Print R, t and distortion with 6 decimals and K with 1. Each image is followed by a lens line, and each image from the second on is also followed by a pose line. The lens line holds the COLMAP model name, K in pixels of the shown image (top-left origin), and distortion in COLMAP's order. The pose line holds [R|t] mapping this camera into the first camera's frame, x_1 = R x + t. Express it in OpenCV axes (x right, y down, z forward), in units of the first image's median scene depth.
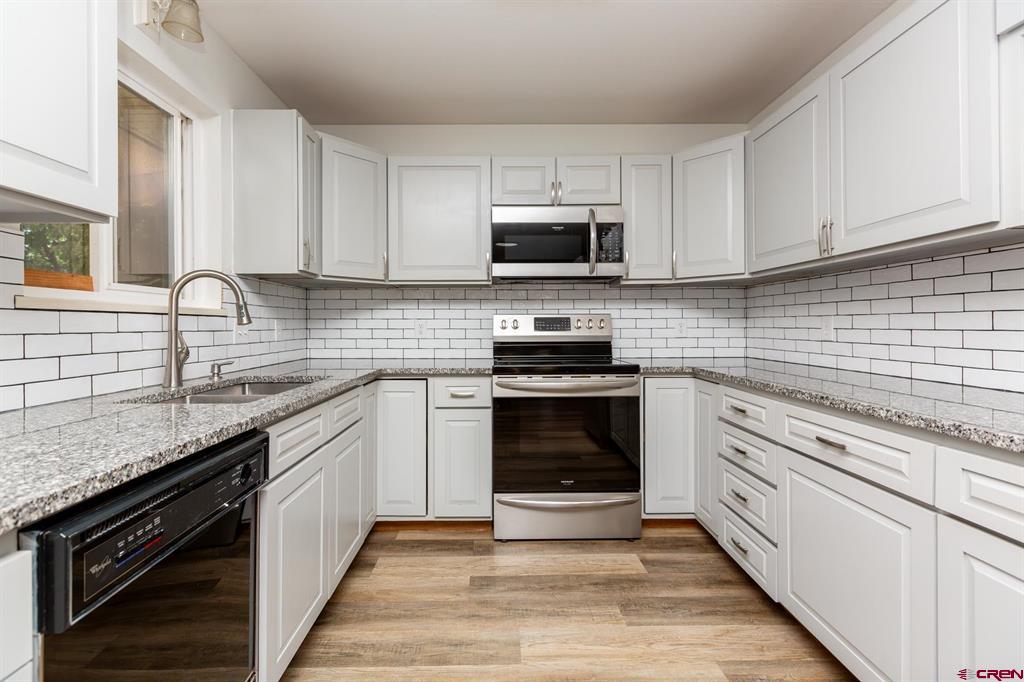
lens RADIAL K [[441.4, 0, 480.3], [0, 441.4, 326.2], [0, 0, 1]] dist [0.001196, 0.000257]
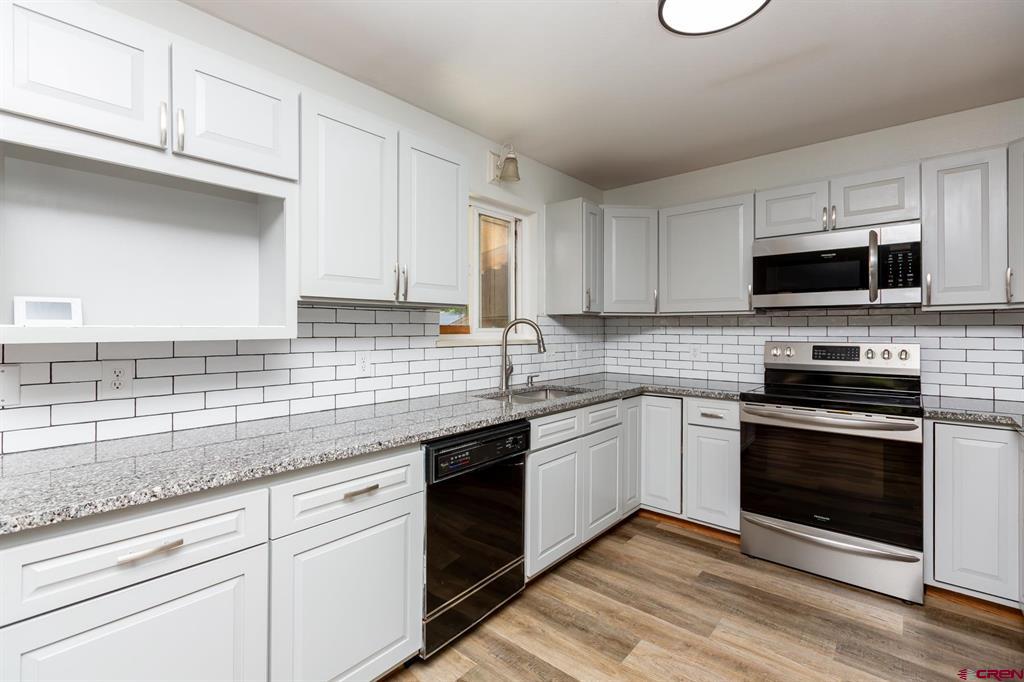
lens RADIAL K [[447.1, 0, 524.0], [0, 447.1, 329.0], [0, 0, 1]] dist [0.001368, 0.000088]
pose [[0.772405, 0.003887, -0.635119, 0.341014], [-0.004310, 0.999990, 0.000878, -0.071322], [0.635116, 0.002059, 0.772414, -0.208803]]
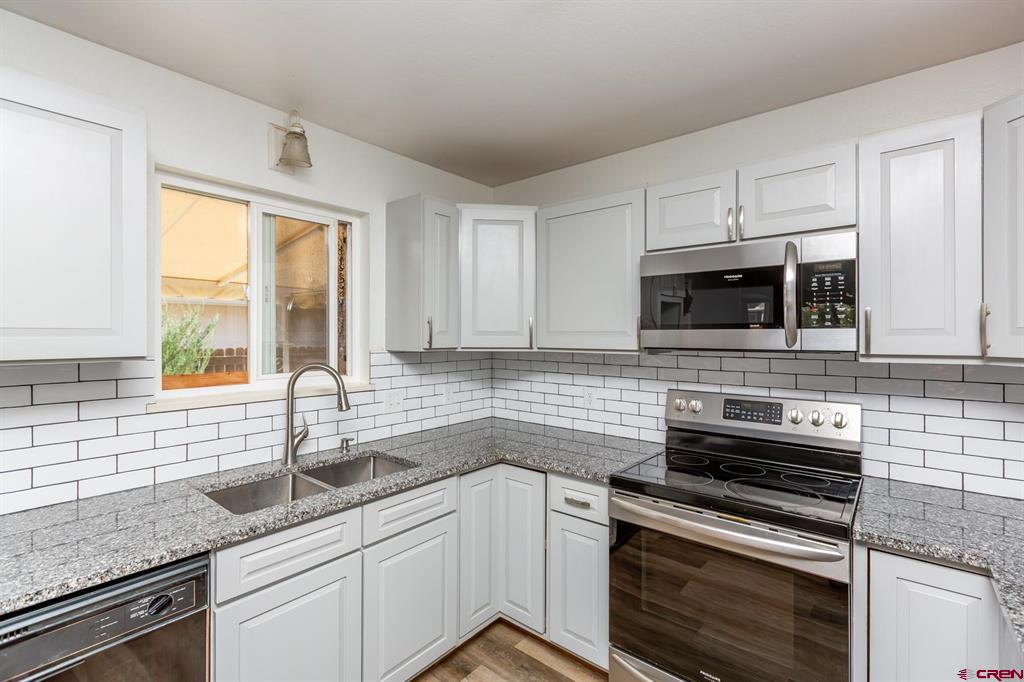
lens RADIAL K [[436.8, 0, 542.9], [0, 436.8, 333.6], [0, 0, 1]] dist [0.000023, 0.000148]
pose [[0.793290, 0.005503, -0.608820, 0.421034], [-0.005374, 0.999983, 0.002036, -0.163929], [0.608821, 0.001657, 0.793306, 0.365310]]
